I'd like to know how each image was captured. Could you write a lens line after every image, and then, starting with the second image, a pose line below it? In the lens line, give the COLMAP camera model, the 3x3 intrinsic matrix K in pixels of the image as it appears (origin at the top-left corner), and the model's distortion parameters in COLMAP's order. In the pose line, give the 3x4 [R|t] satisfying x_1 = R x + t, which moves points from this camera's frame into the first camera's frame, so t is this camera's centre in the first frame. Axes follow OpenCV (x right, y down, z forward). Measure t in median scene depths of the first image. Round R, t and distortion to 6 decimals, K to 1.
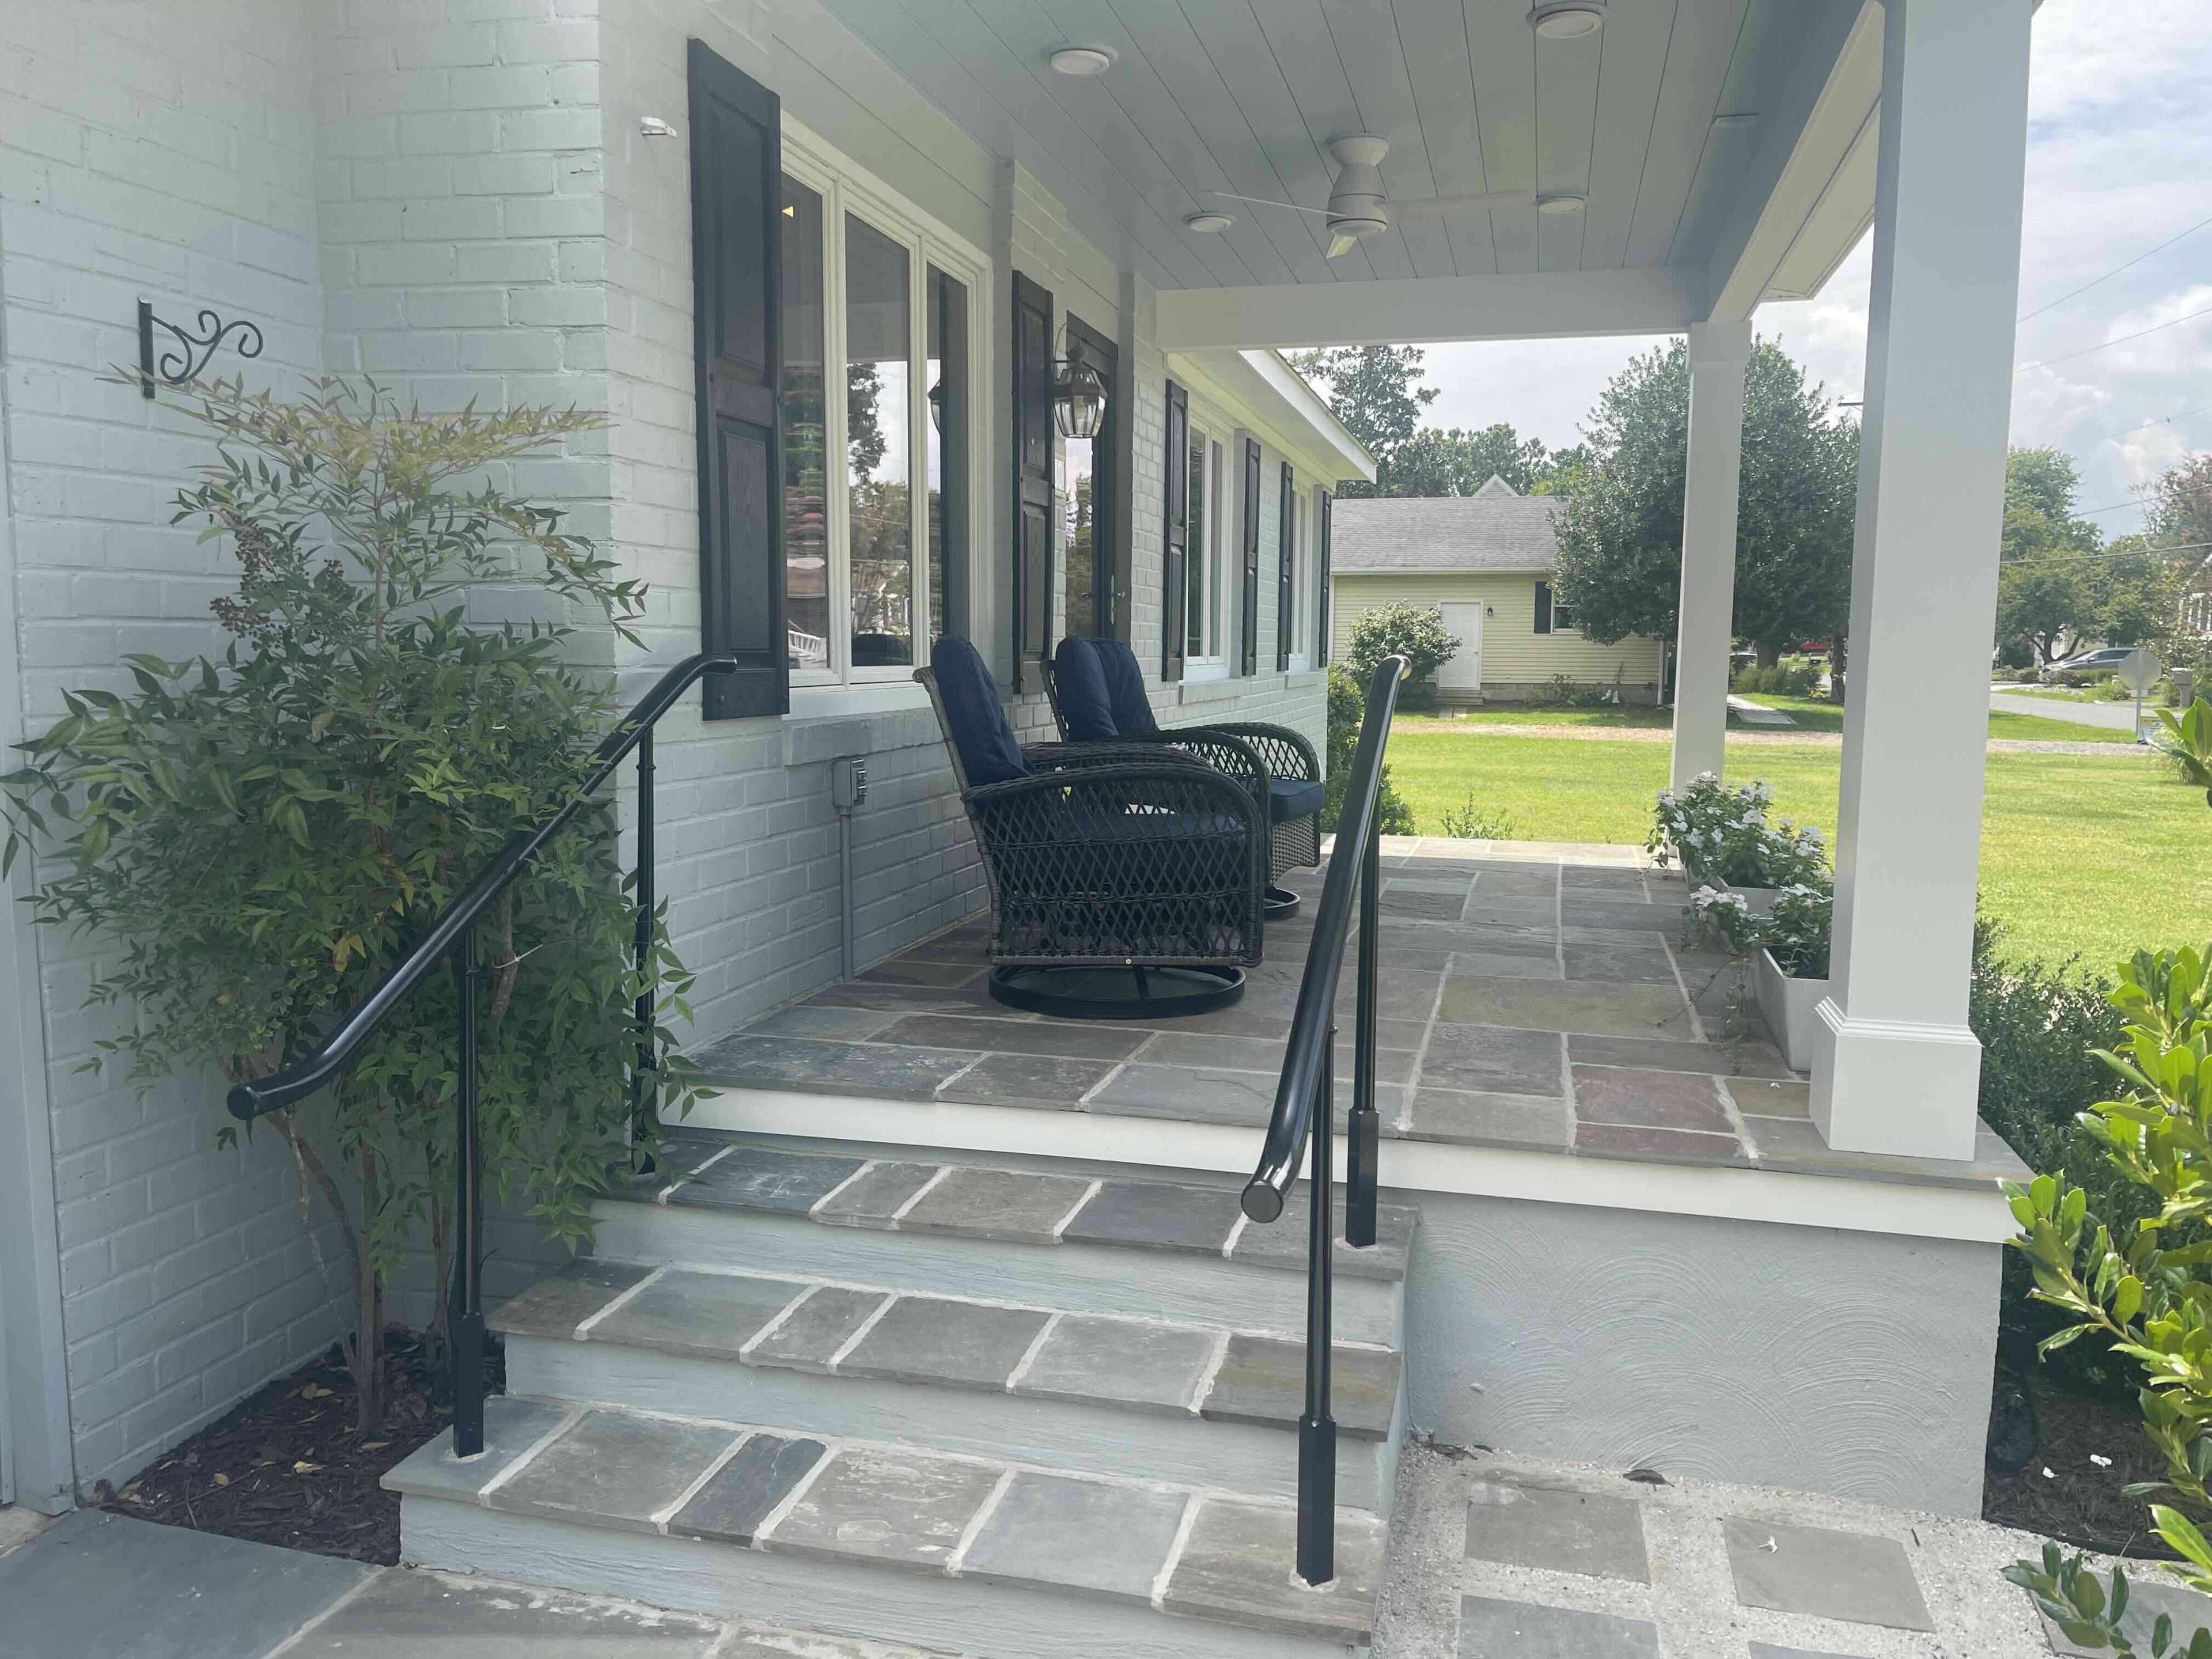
lens RADIAL K [[1674.2, 0, 1106.0], [0, 1674.2, 829.5], [0, 0, 1]] dist [0.073784, -0.096387]
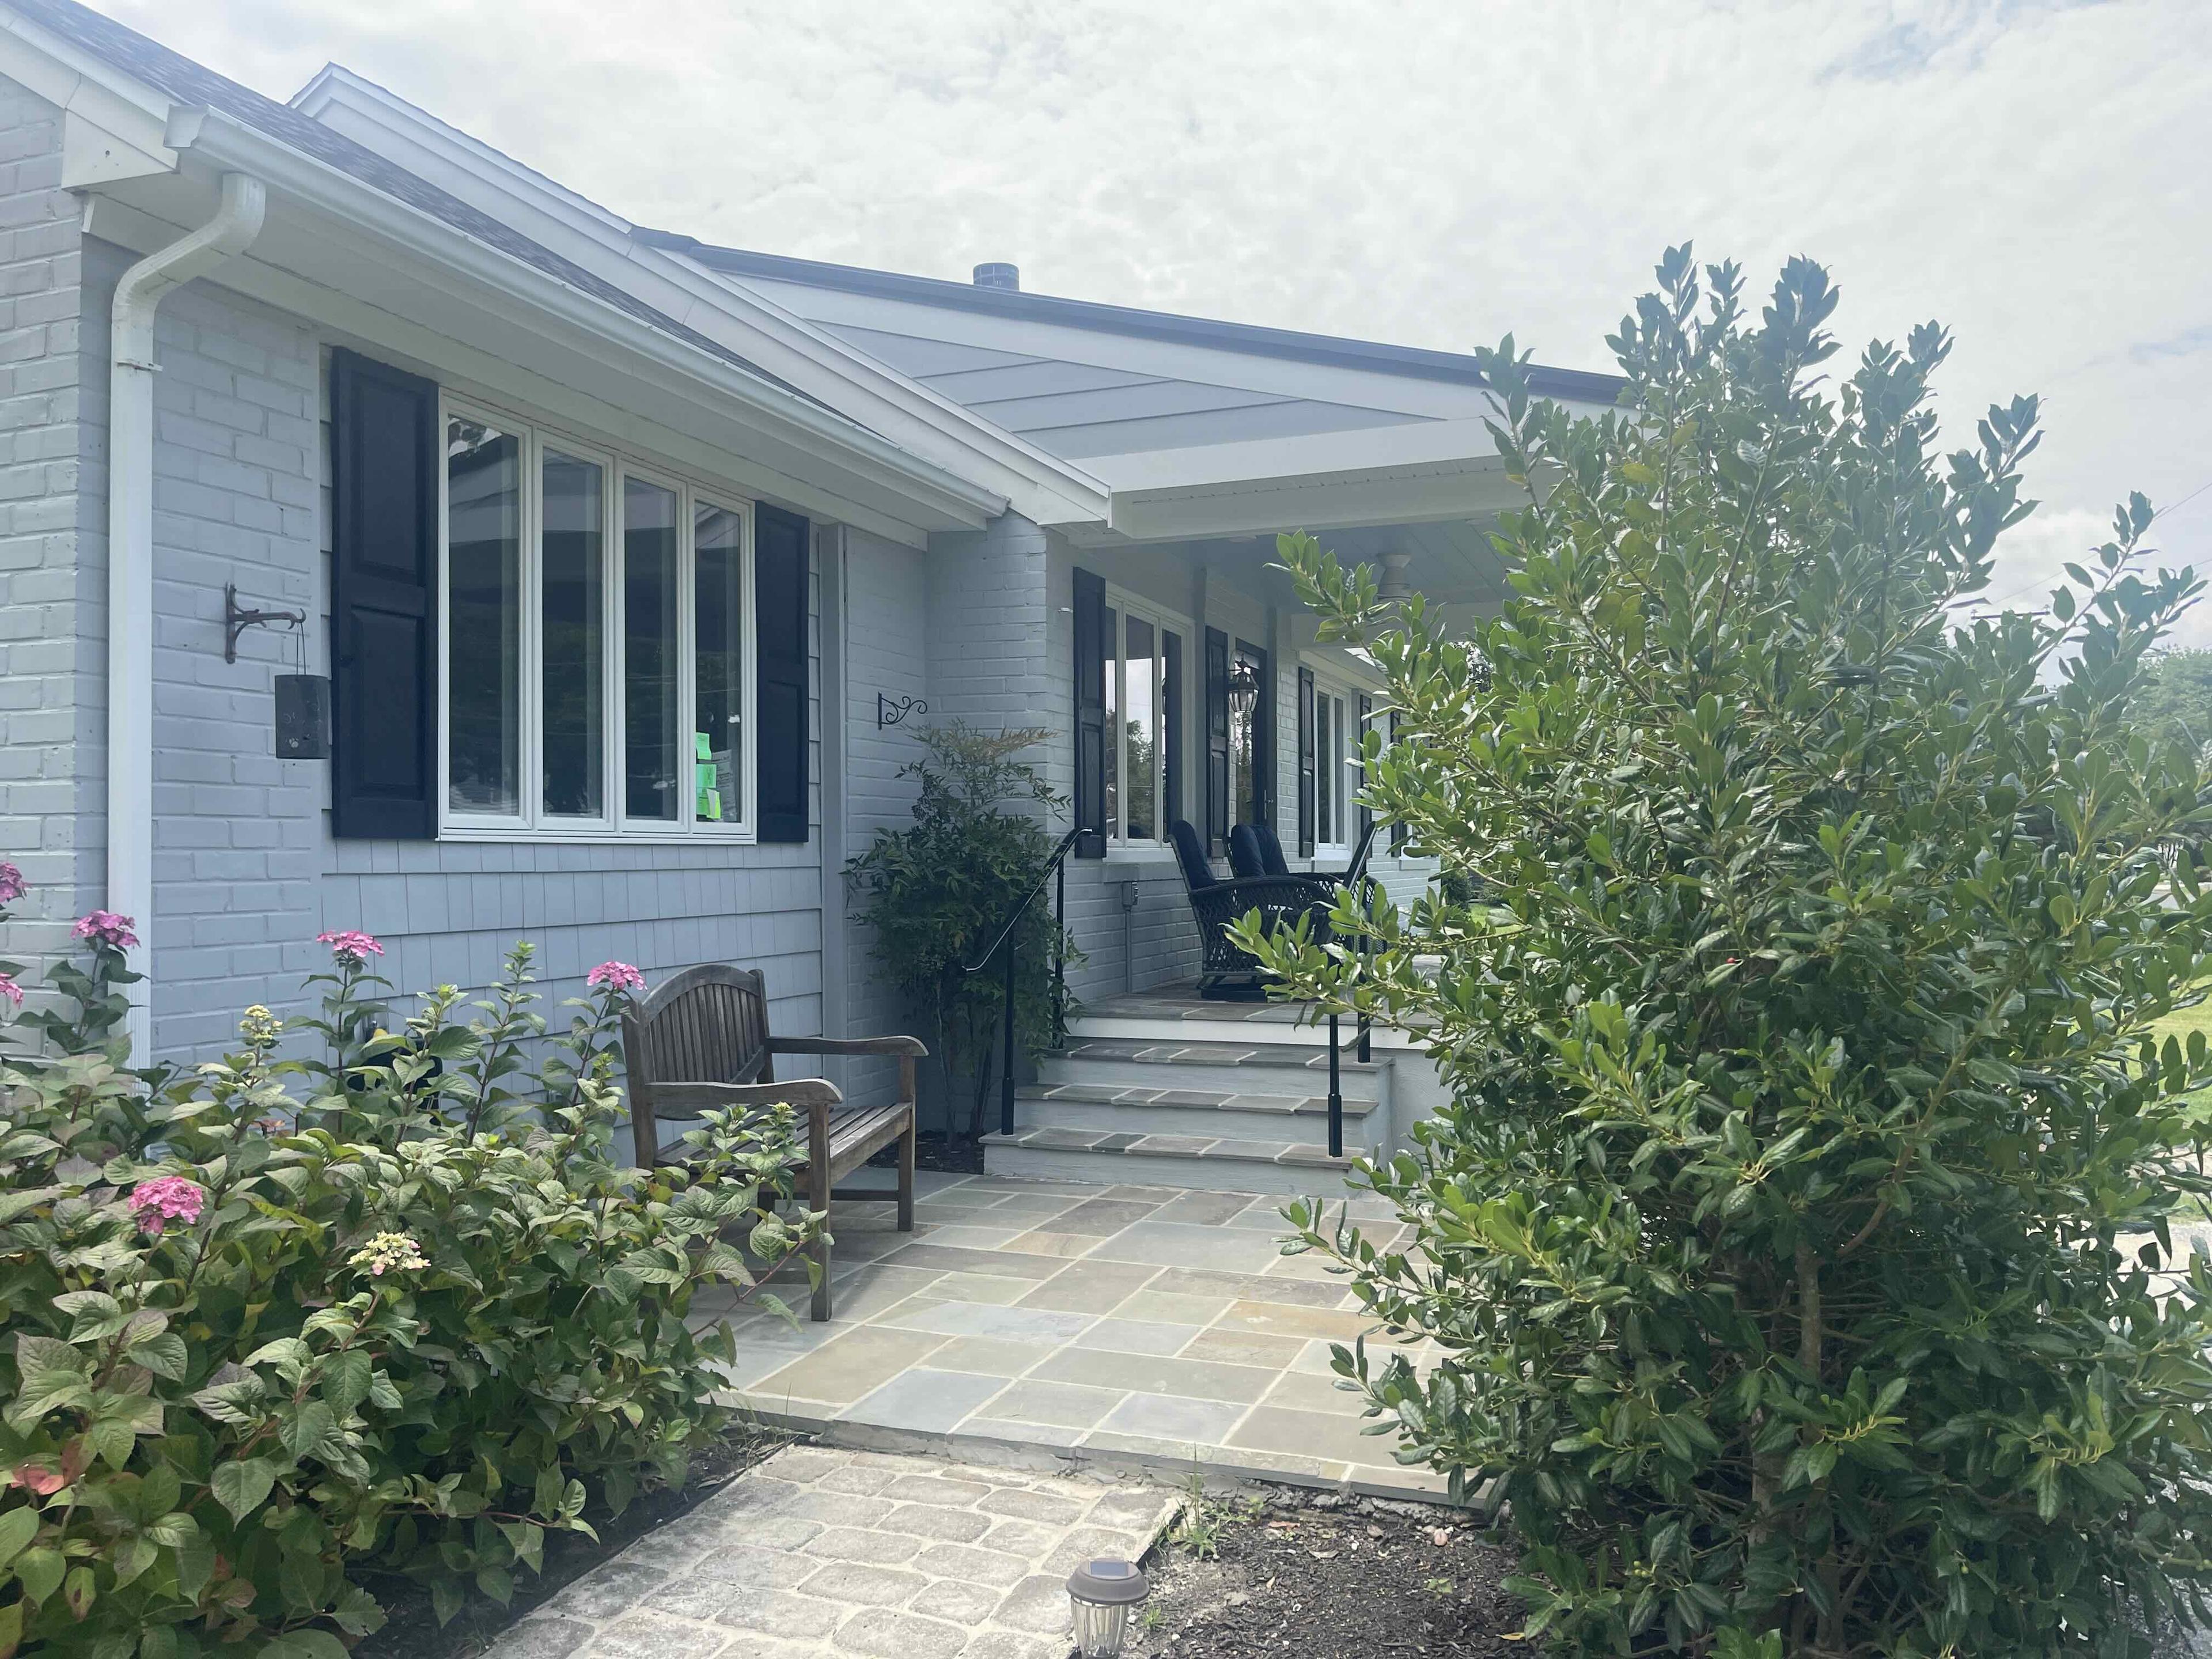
lens RADIAL K [[1674.2, 0, 1106.0], [0, 1674.2, 829.5], [0, 0, 1]] dist [0.073784, -0.096387]
pose [[0.994972, -0.013312, -0.099269, 0.019484], [0.000614, 0.991921, -0.126859, 0.156989], [0.100156, 0.126160, 0.986941, -1.041754]]
